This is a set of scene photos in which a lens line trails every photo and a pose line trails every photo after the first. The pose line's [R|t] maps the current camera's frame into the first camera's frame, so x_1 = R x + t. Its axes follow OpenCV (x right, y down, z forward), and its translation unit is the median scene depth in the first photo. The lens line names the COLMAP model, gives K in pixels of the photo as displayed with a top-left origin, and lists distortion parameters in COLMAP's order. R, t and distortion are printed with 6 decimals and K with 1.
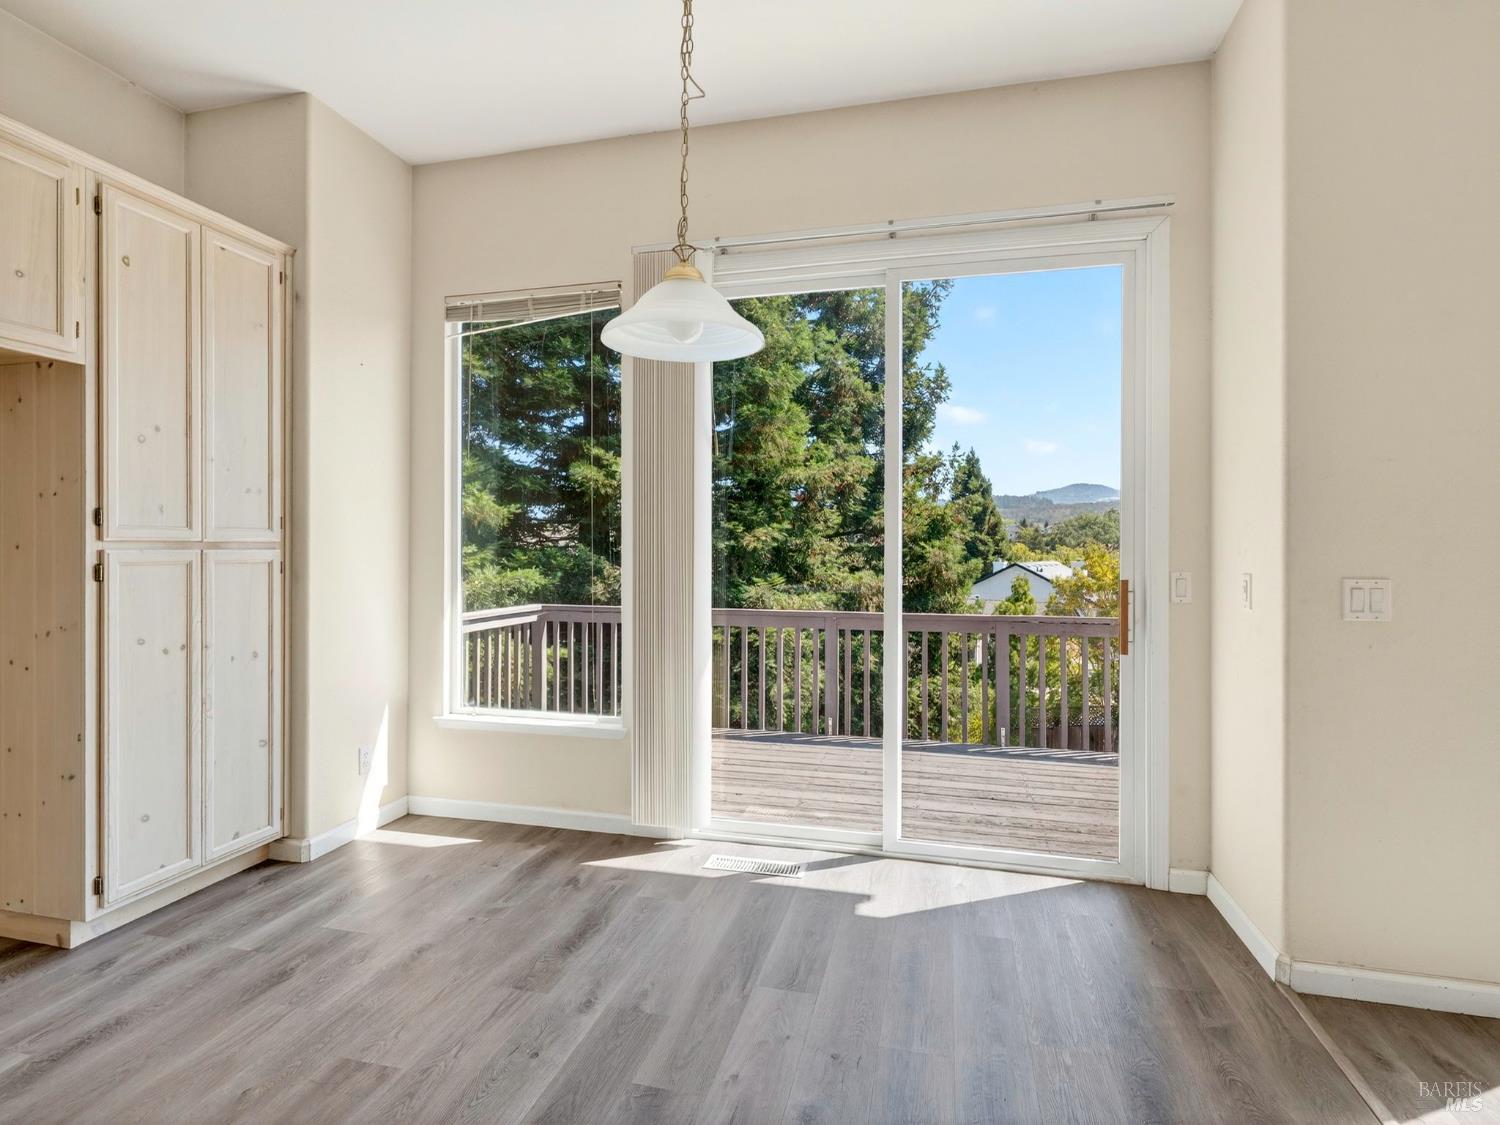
lens RADIAL K [[783.4, 0, 755.0], [0, 783.4, 542.4], [0, 0, 1]] dist [0.006149, 0.000738]
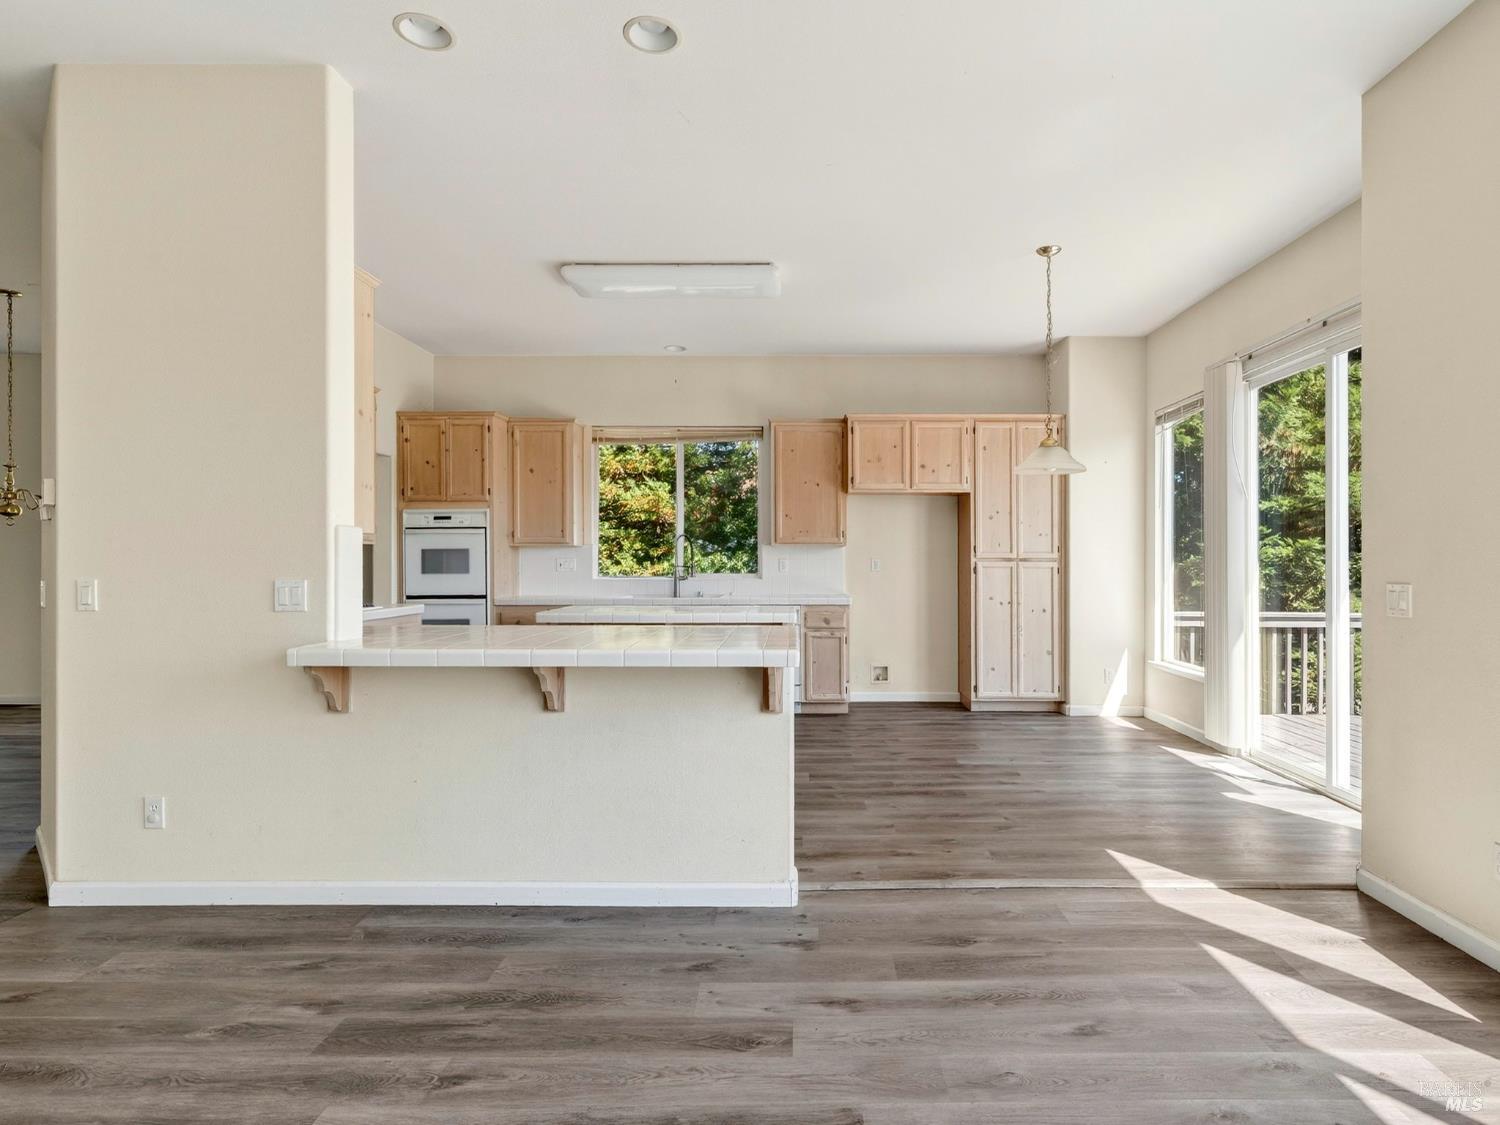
lens RADIAL K [[753.9, 0, 751.8], [0, 753.9, 558.9], [0, 0, 1]] dist [0.001089, 0.000891]
pose [[0.252354, -0.001606, -0.967634, 1.232487], [0.004542, 0.999990, -0.000476, -0.001687], [0.967624, -0.004275, 0.252359, -0.313000]]
